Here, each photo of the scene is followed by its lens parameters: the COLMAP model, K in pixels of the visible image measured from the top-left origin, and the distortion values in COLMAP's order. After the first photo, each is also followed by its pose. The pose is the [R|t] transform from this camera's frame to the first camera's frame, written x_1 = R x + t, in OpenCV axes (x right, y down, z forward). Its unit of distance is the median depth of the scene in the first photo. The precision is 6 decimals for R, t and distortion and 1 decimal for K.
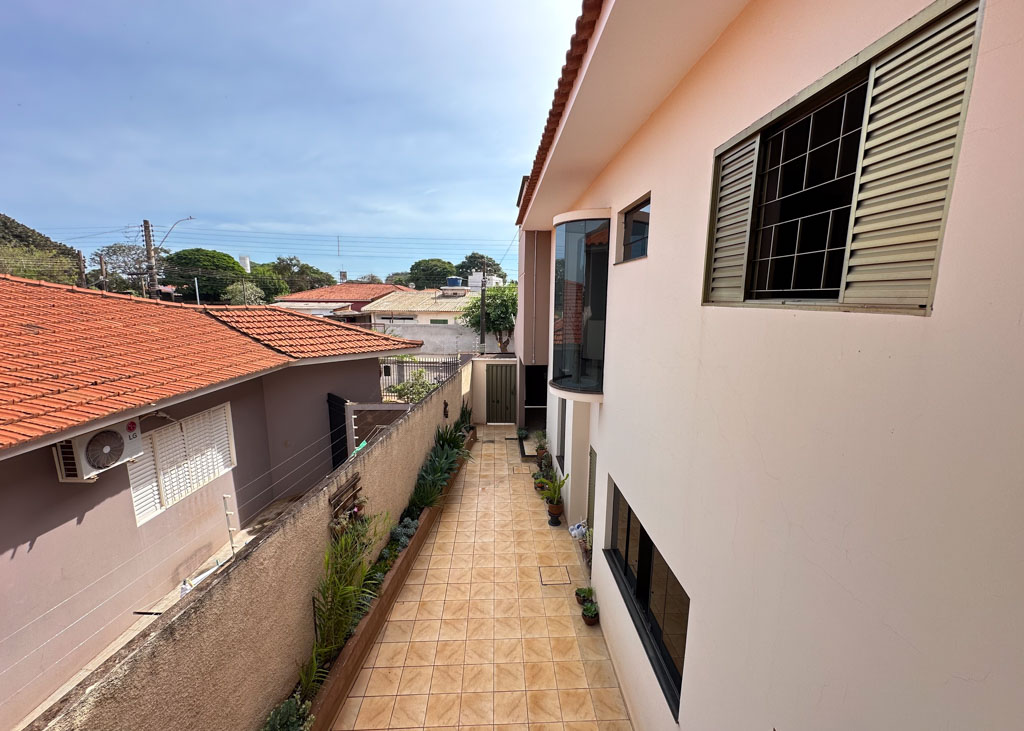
lens RADIAL K [[405.2, 0, 516.5], [0, 405.2, 370.6], [0, 0, 1]] dist [-0.008153, 0.000314]
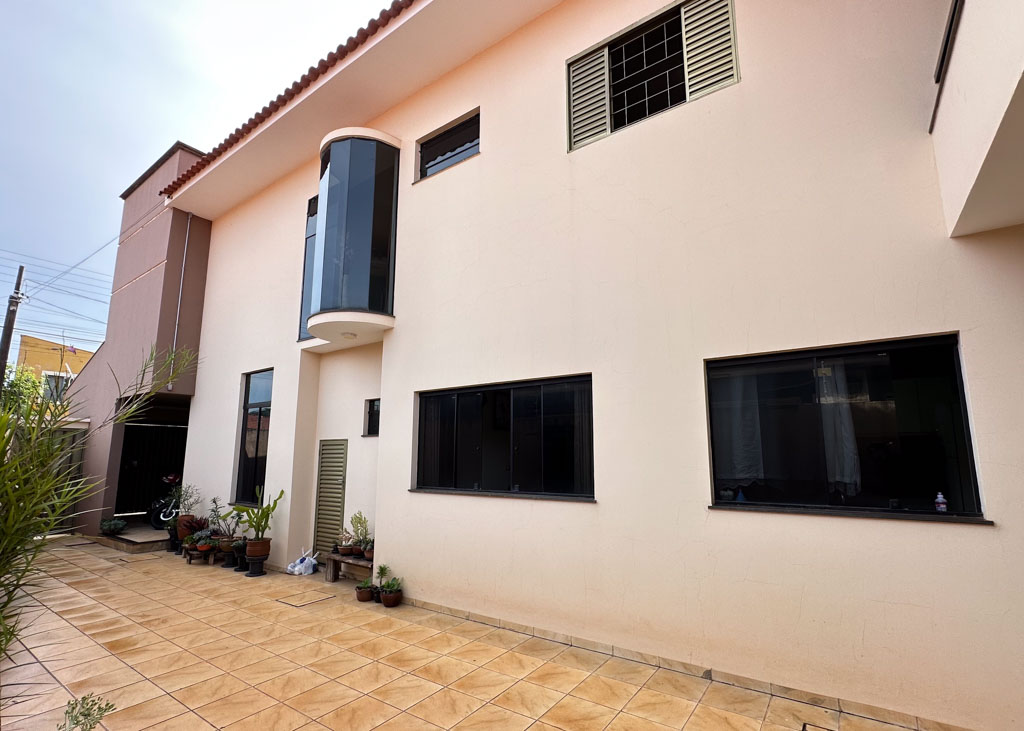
lens RADIAL K [[473.2, 0, 511.5], [0, 473.2, 376.0], [0, 0, 1]] dist [-0.000471, -0.000023]
pose [[0.633611, 0.111011, 0.765646, -0.454636], [0.136051, 0.958241, -0.251524, 0.527899], [-0.761595, 0.263536, 0.592049, 0.218559]]
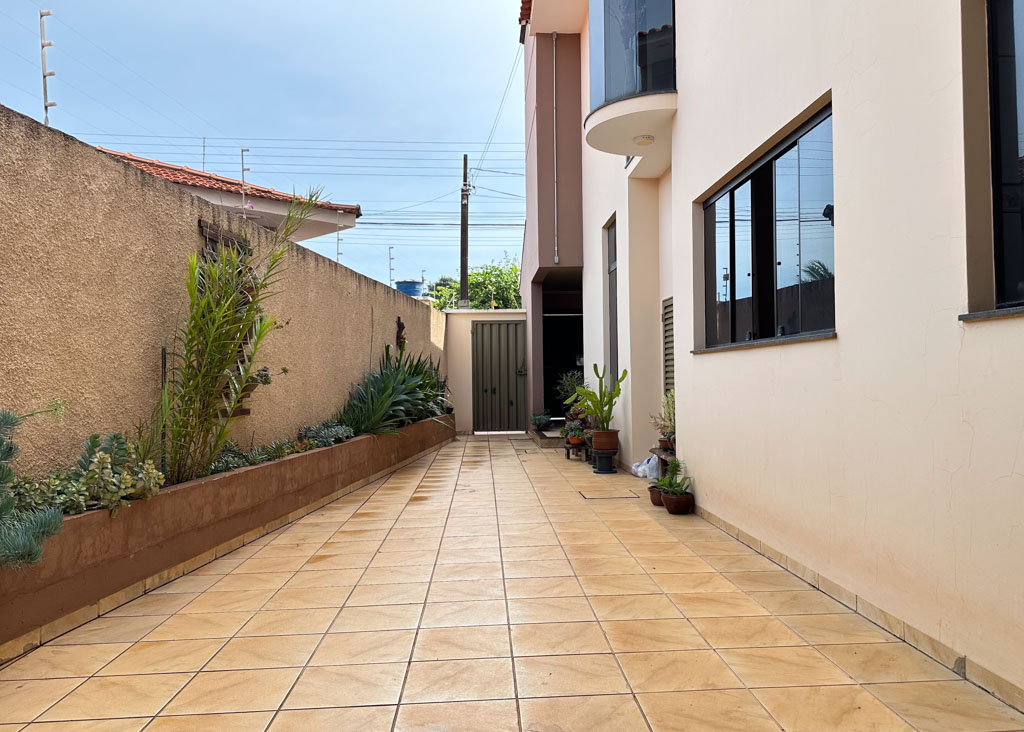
lens RADIAL K [[753.6, 0, 516.8], [0, 753.6, 369.2], [0, 0, 1]] dist [0.010196, -0.003944]
pose [[0.999696, -0.023490, -0.007472, -0.020637], [0.021888, 0.985348, -0.169148, 0.680679], [0.011336, 0.168933, 0.985562, -0.010173]]
